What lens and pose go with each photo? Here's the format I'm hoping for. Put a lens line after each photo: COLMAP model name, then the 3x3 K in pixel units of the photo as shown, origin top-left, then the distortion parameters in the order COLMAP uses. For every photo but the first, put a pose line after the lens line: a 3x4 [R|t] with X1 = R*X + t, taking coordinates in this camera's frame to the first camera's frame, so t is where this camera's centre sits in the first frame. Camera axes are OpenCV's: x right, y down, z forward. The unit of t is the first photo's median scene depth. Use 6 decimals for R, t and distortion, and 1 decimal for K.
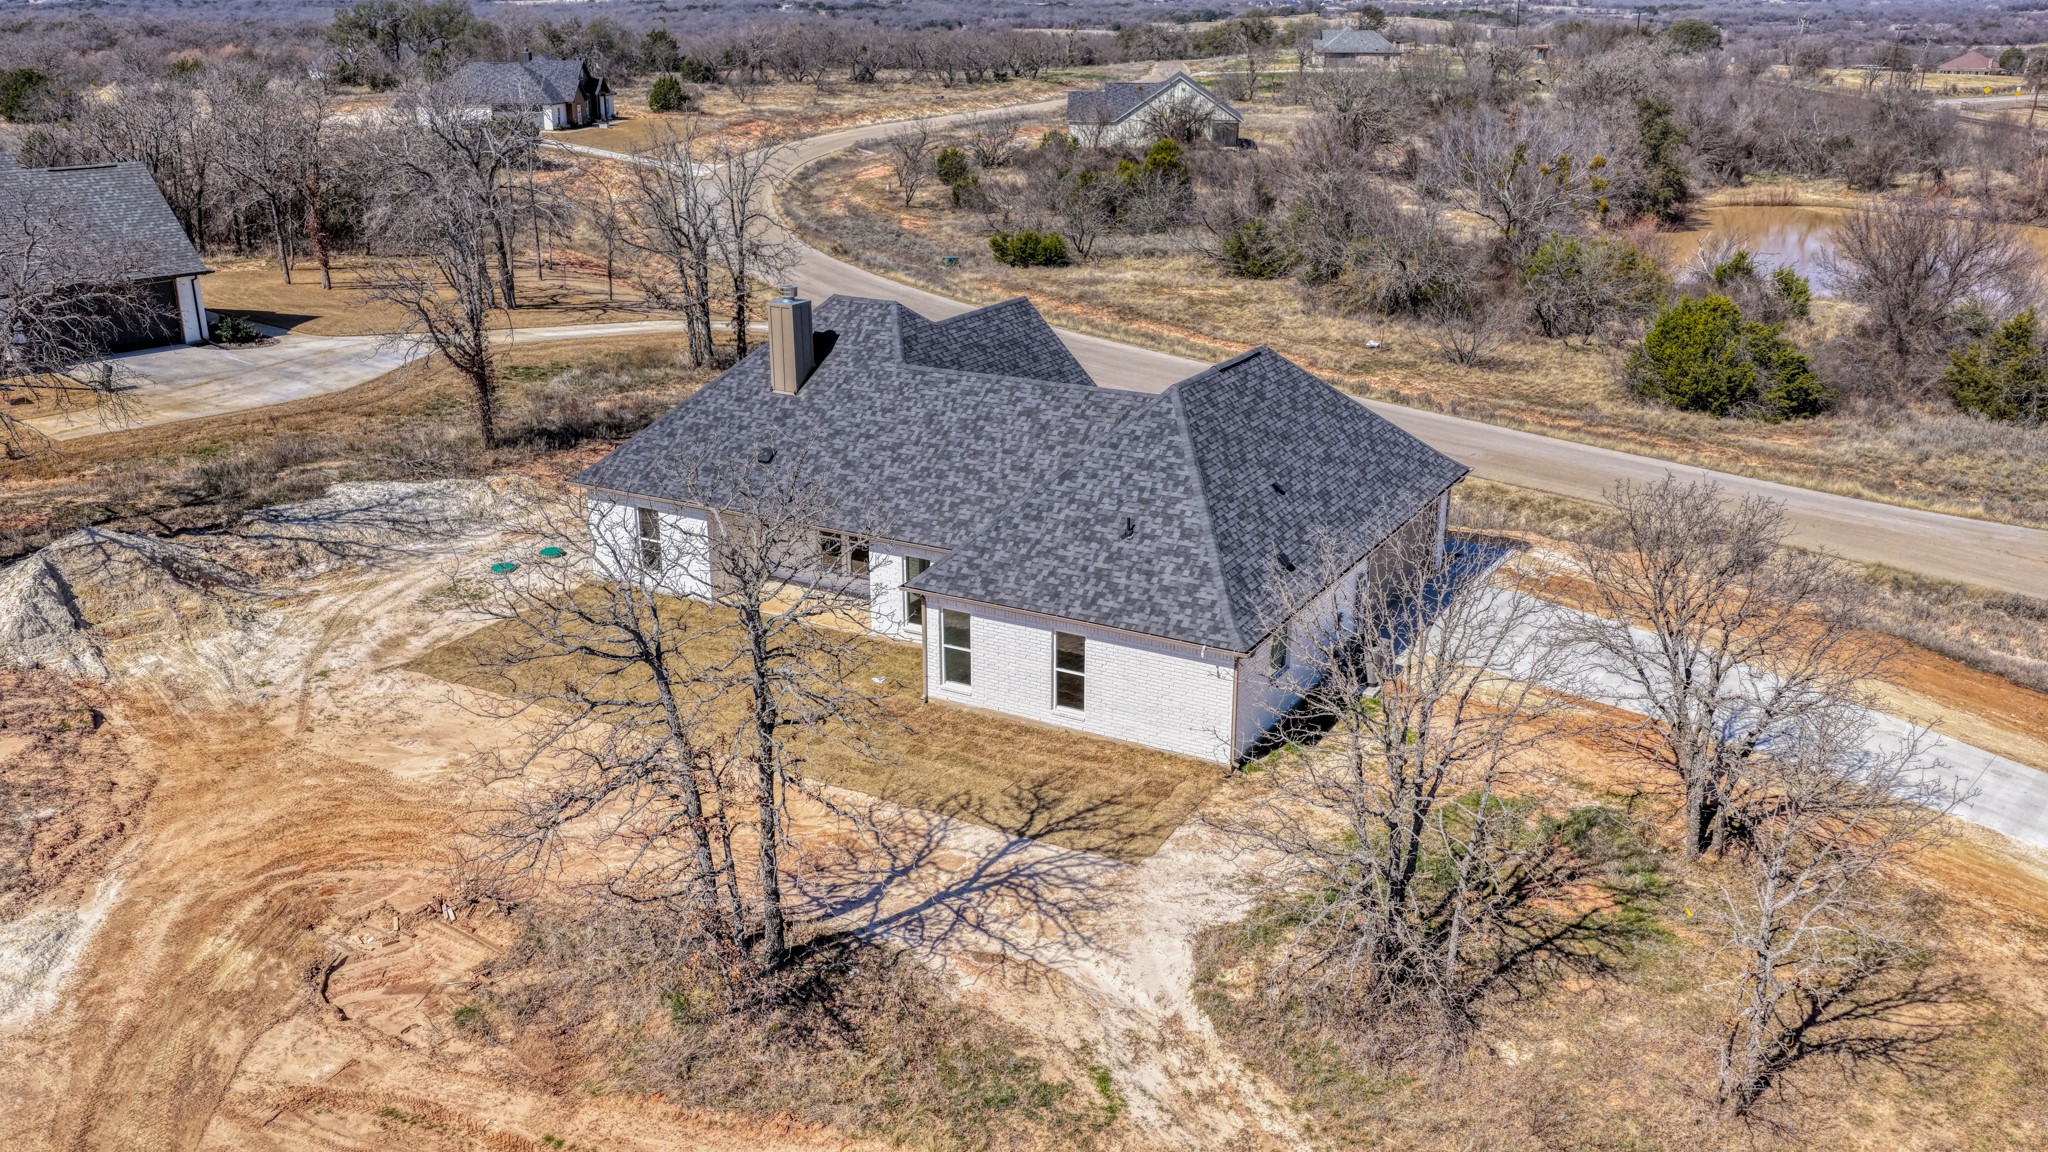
lens RADIAL K [[1693.9, 0, 1024.0], [0, 1693.9, 576.0], [0, 0, 1]] dist [0.001896, 0.001356]
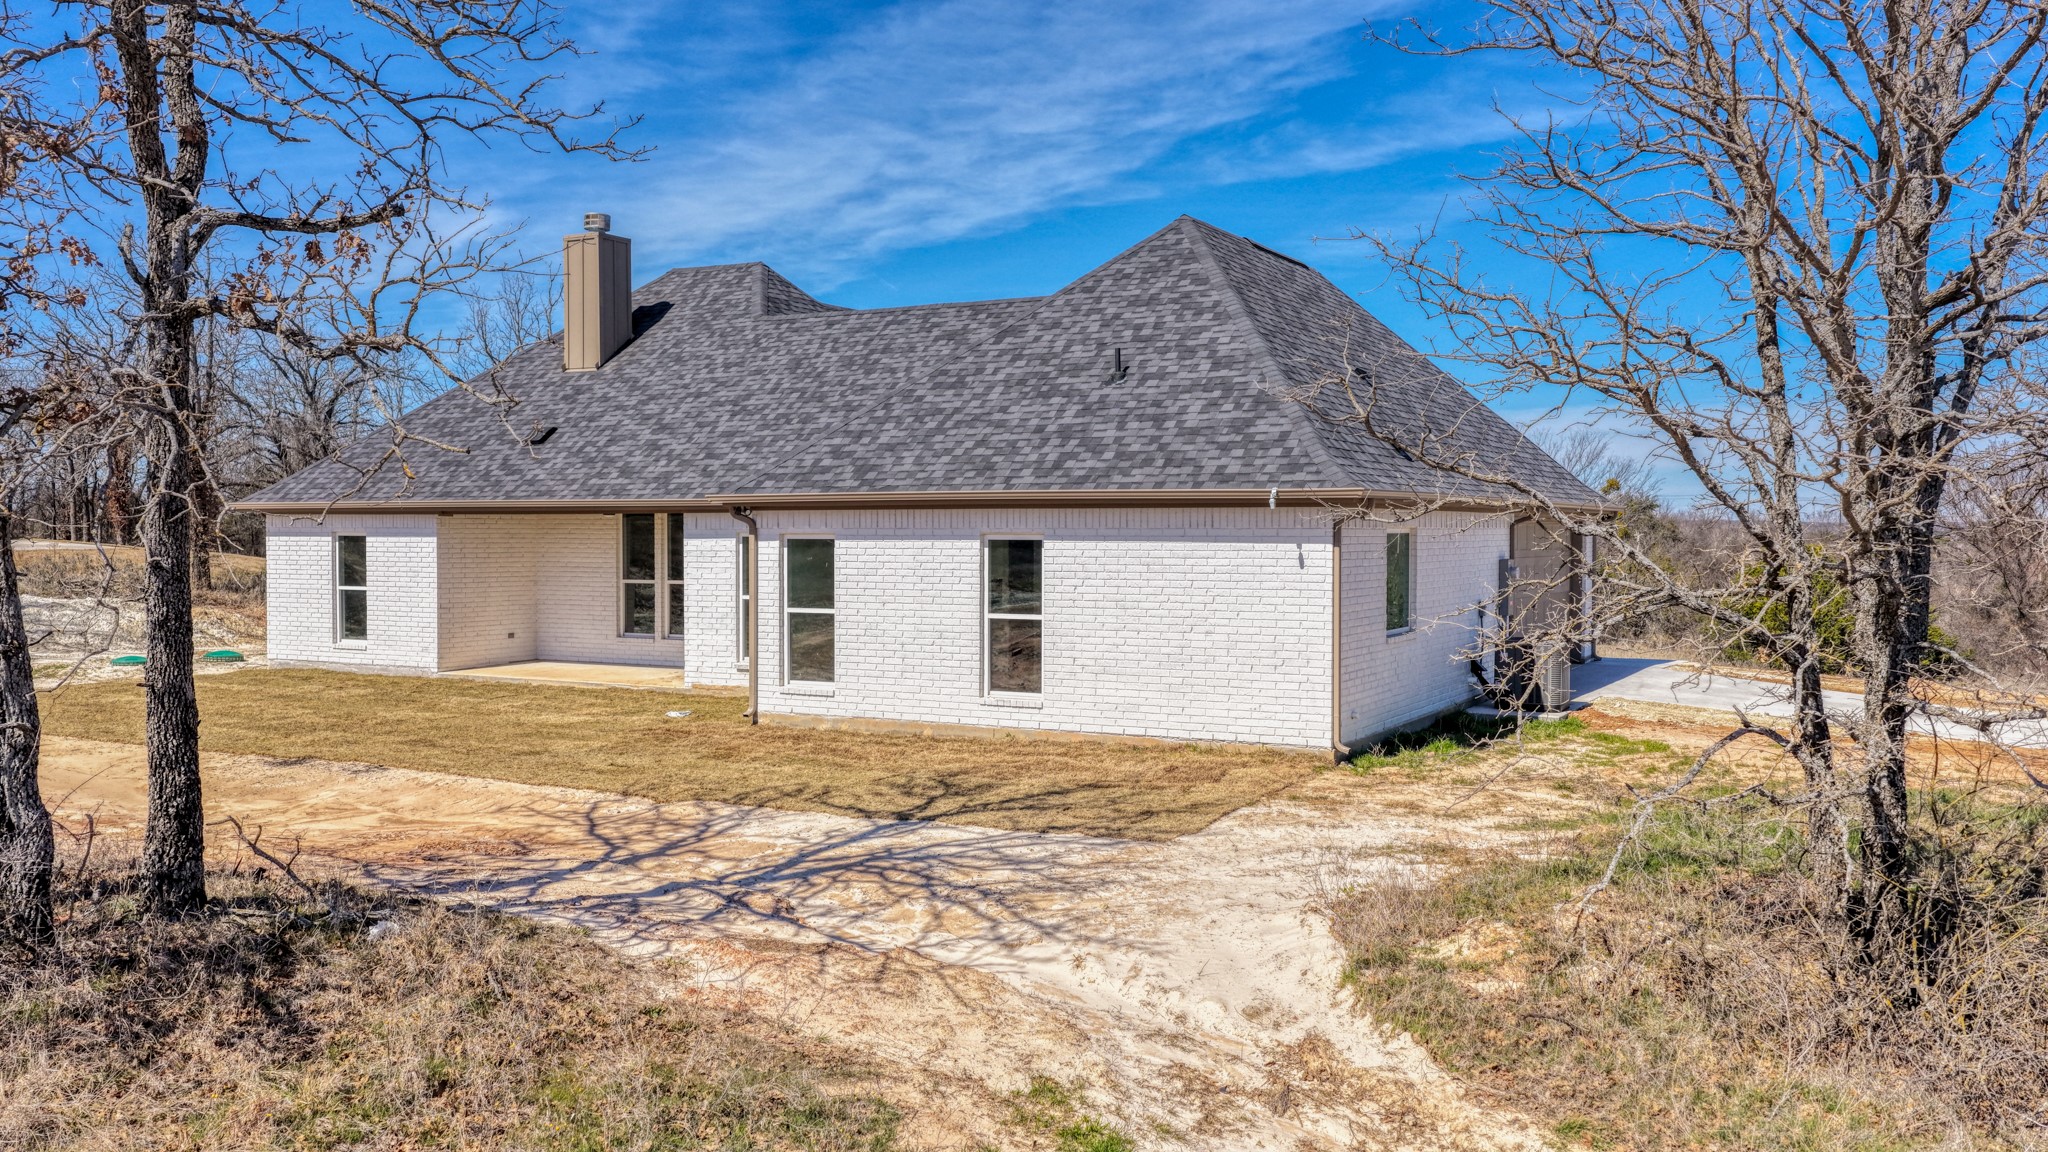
lens RADIAL K [[1693.9, 0, 1024.0], [0, 1693.9, 576.0], [0, 0, 1]] dist [0.001896, 0.001356]
pose [[0.999726, 0.001559, 0.023363, 0.017770], [0.005518, 0.954002, -0.299750, 0.205273], [-0.022756, 0.299797, 0.953732, 0.488343]]
